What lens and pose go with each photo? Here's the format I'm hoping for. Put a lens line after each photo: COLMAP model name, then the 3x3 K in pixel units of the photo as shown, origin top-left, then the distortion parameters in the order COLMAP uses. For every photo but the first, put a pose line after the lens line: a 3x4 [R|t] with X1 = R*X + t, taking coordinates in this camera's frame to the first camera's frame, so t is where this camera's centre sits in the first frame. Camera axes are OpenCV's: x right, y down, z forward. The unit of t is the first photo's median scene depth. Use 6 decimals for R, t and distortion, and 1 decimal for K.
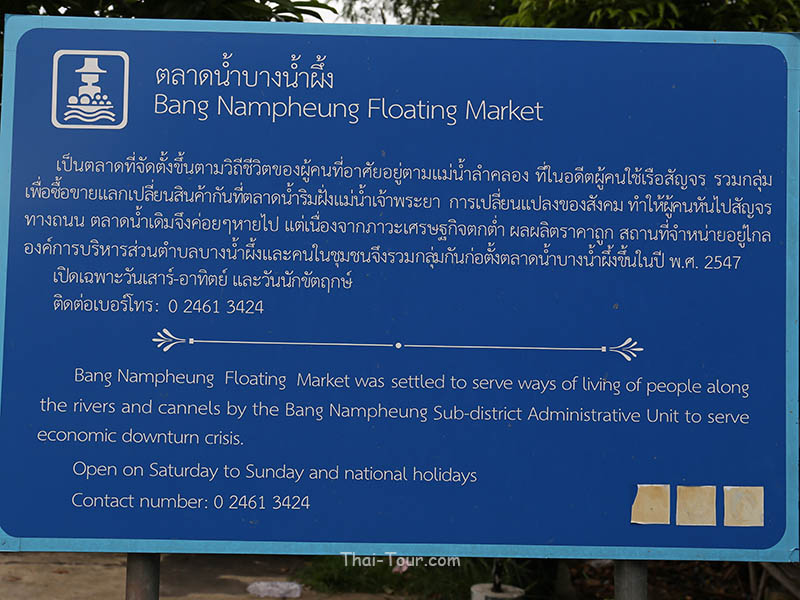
lens RADIAL K [[844.0, 0, 398.9], [0, 844.0, 299.4], [0, 0, 1]] dist [-0.009400, 0.000000]
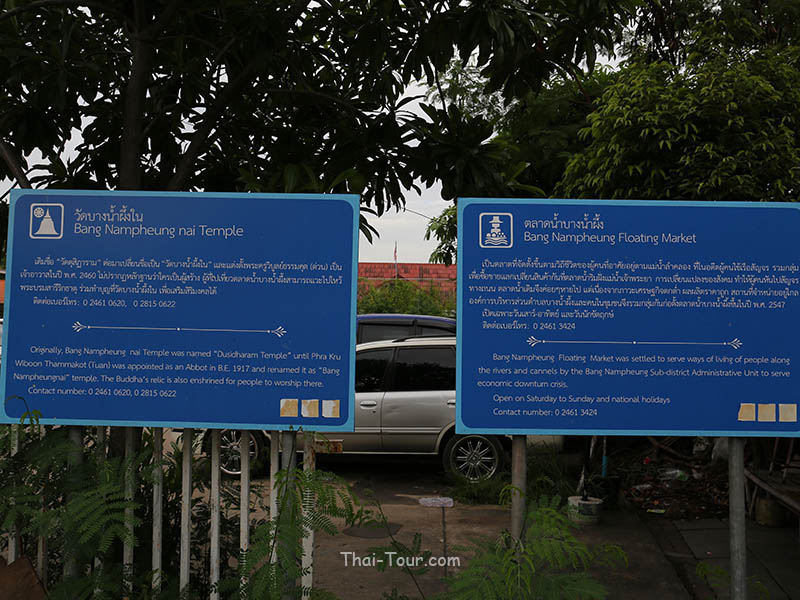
lens RADIAL K [[687.1, 0, 403.0], [0, 687.1, 301.6], [0, 0, 1]] dist [-0.047755, 0.038677]
pose [[0.999707, -0.007708, -0.022965, -0.575556], [0.007522, 0.999938, -0.008163, -0.045198], [0.023026, 0.007988, 0.999703, -0.842379]]
